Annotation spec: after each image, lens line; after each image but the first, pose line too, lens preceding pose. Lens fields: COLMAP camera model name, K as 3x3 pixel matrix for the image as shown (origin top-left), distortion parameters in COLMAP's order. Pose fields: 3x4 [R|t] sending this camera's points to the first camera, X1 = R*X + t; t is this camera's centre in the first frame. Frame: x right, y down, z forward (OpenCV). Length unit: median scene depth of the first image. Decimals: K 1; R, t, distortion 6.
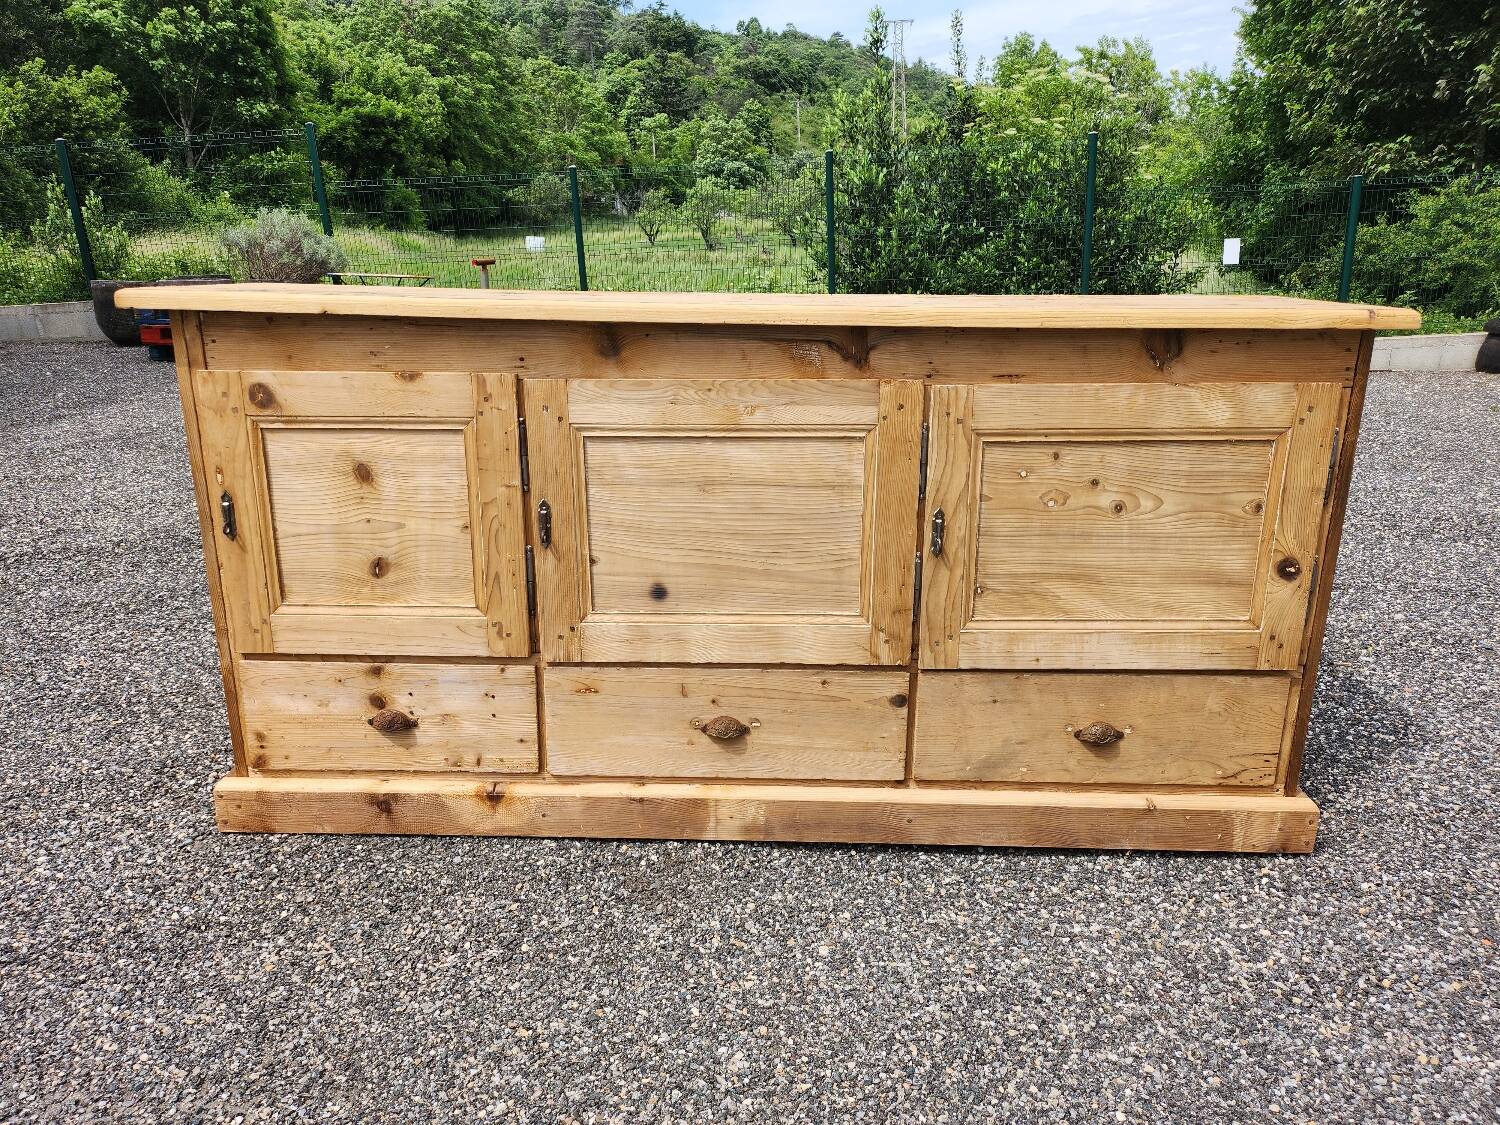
lens RADIAL K [[1058.1, 0, 739.9], [0, 1058.1, 575.0], [0, 0, 1]] dist [0.068194, -0.079586]
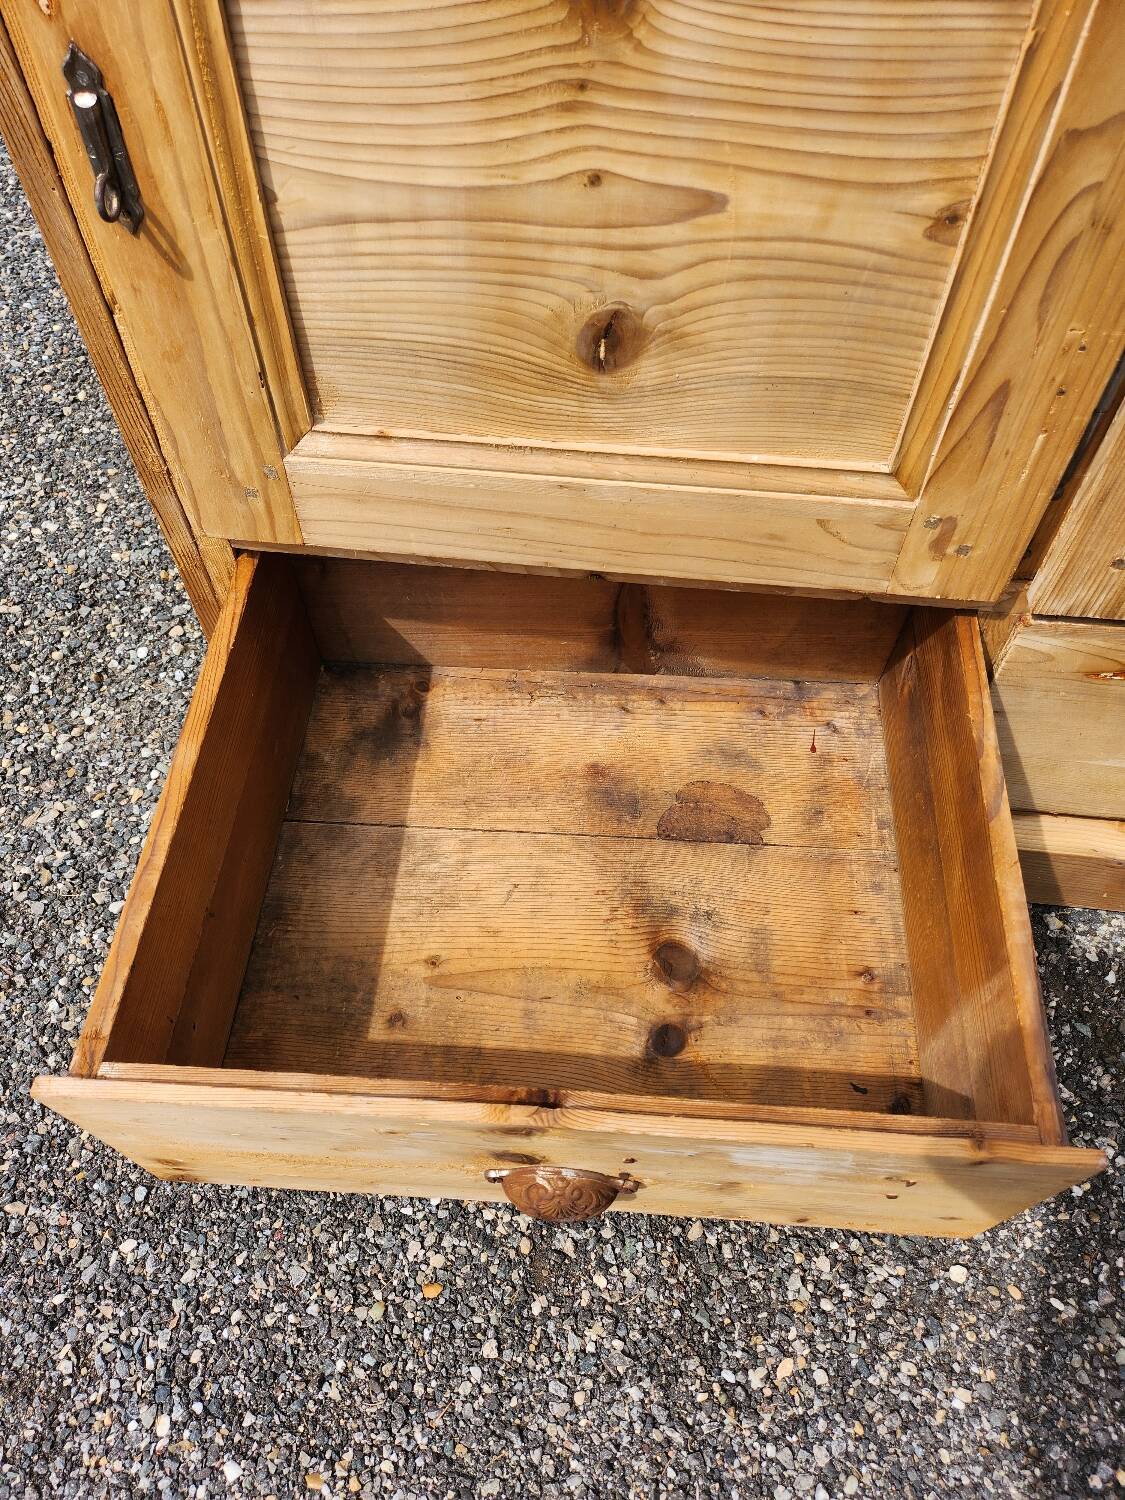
lens RADIAL K [[1058.1, 0, 560.1], [0, 1058.1, 752.7], [0, 0, 1]] dist [0.068194, -0.079586]
pose [[0.996331, 0.067747, -0.052300, -0.334962], [-0.021359, 0.788572, 0.614572, -0.104349], [0.082878, -0.611200, 0.787125, 0.695578]]
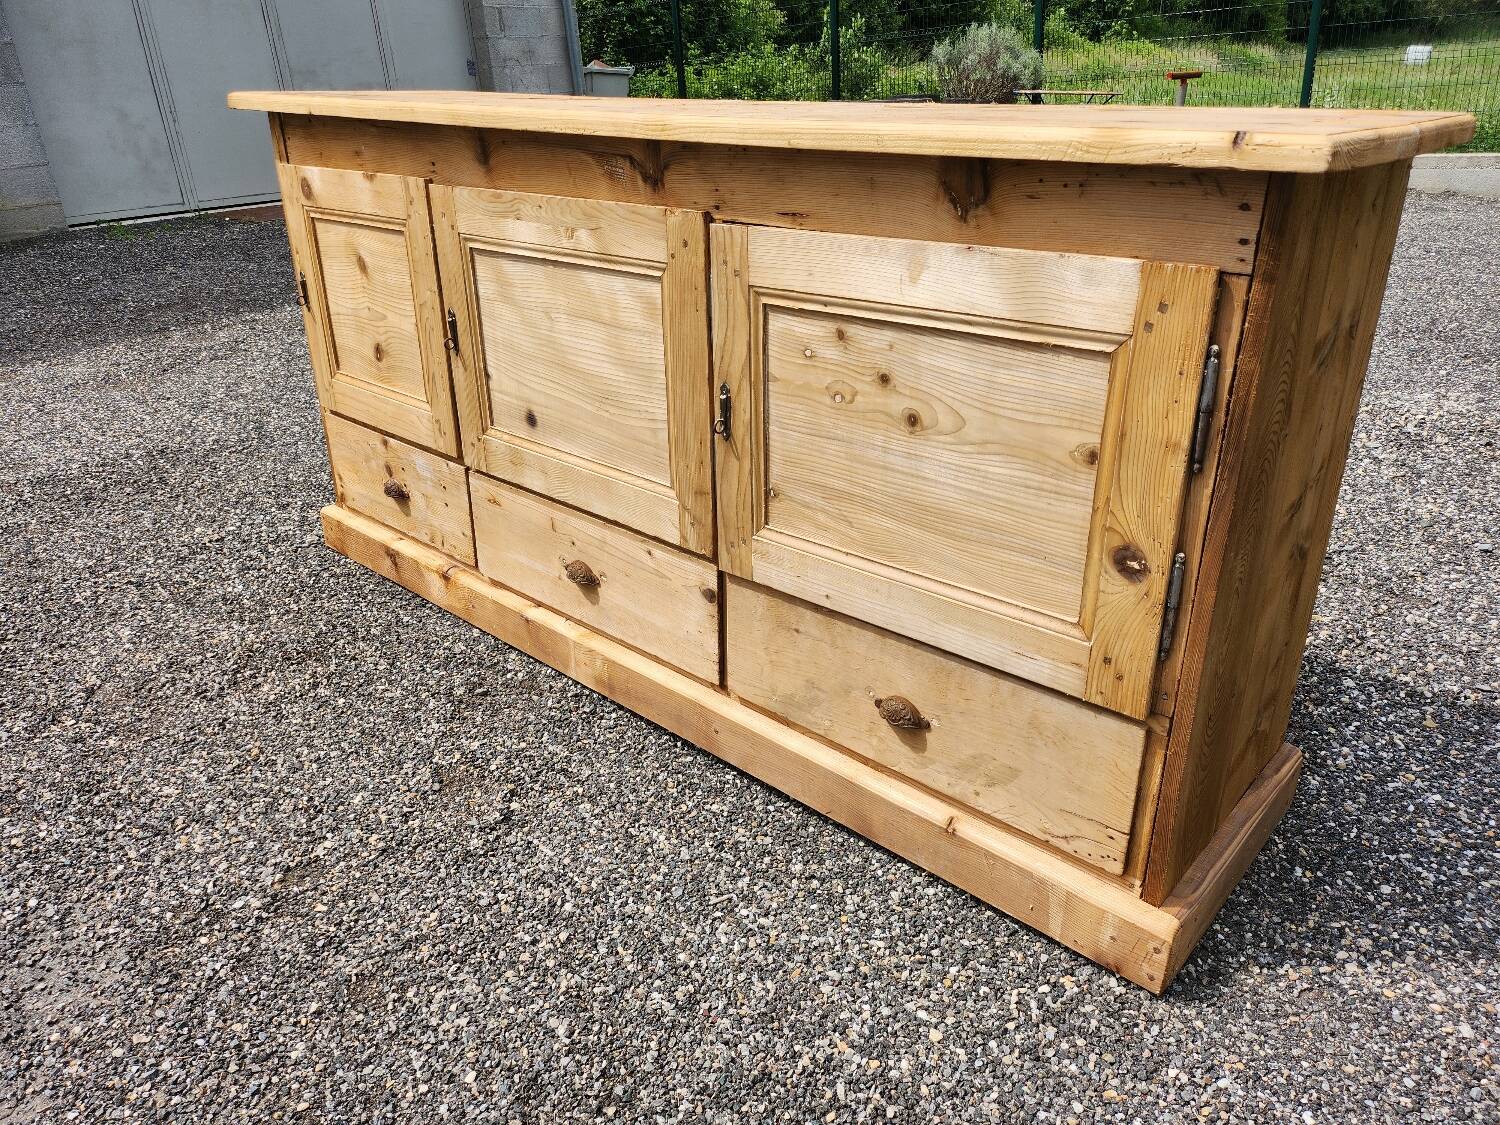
lens RADIAL K [[1056.9, 0, 745.1], [0, 1056.9, 560.3], [0, 0, 1]] dist [0.063253, -0.064631]
pose [[0.754163, 0.263291, -0.601594, 0.712431], [-0.179386, 0.963861, 0.196959, -0.088341], [0.631711, -0.040621, 0.774139, 0.364318]]
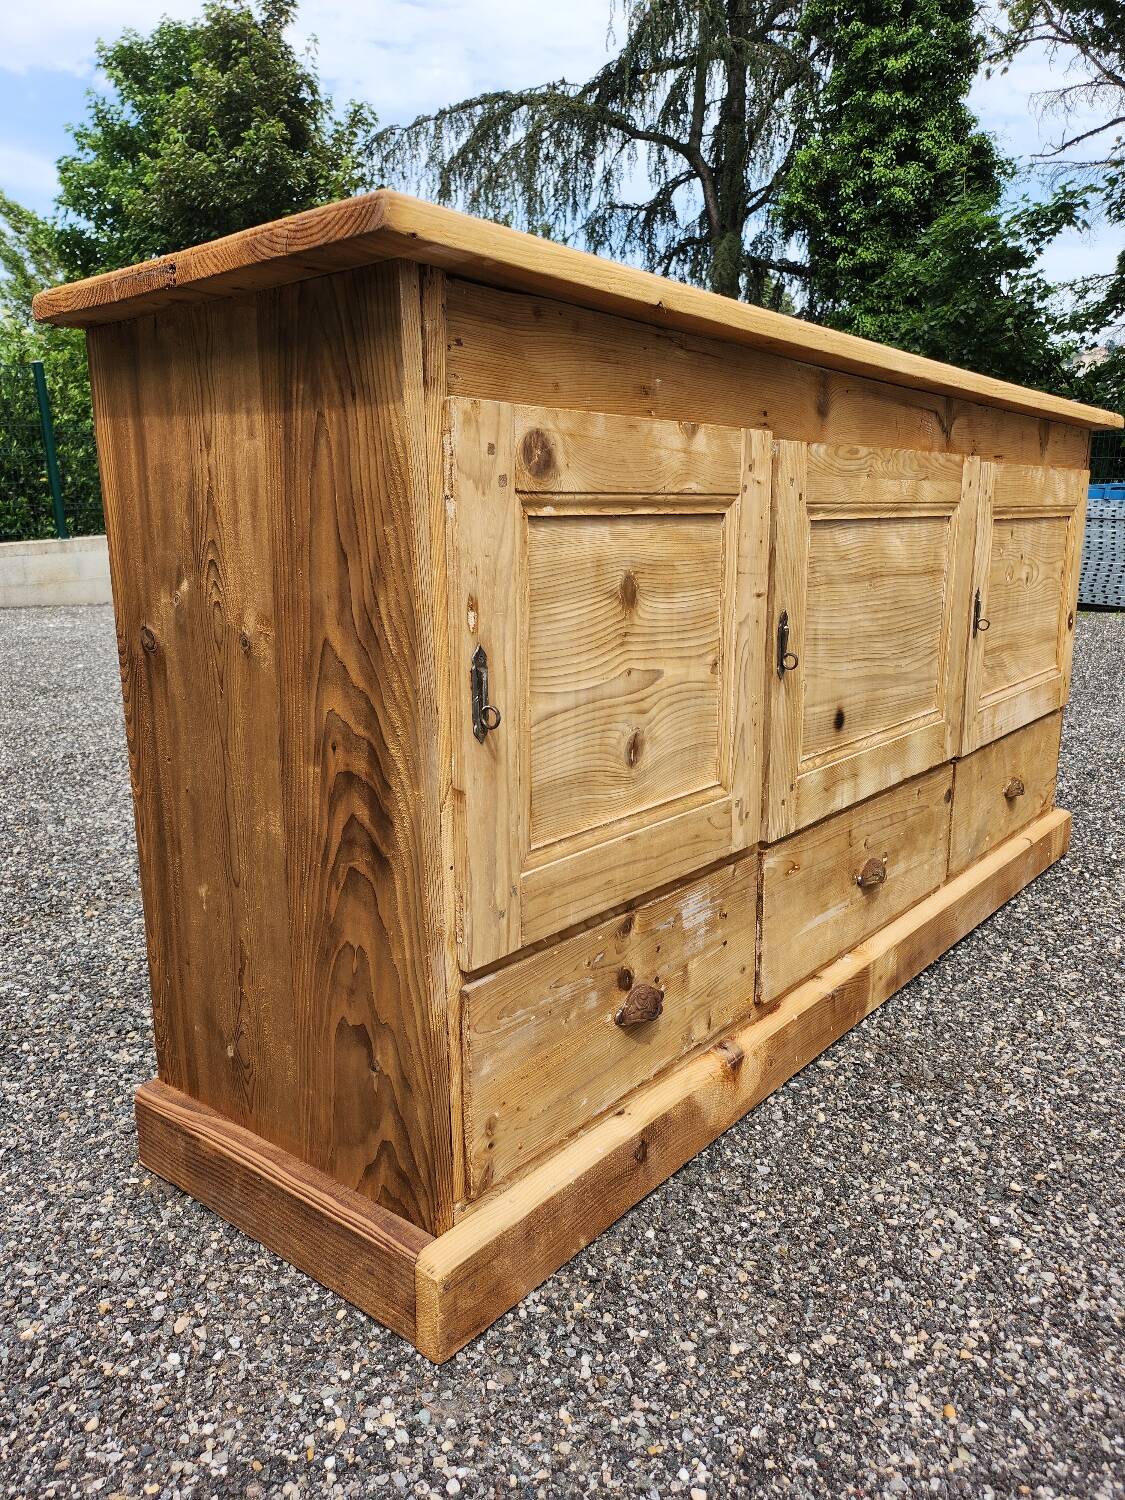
lens RADIAL K [[1058.1, 0, 550.8], [0, 1058.1, 741.9], [0, 0, 1]] dist [0.068194, -0.079586]
pose [[0.628108, -0.167142, 0.759964, -0.843787], [0.234147, 0.971990, 0.020252, -0.035484], [-0.742062, 0.165223, 0.649650, 0.653178]]
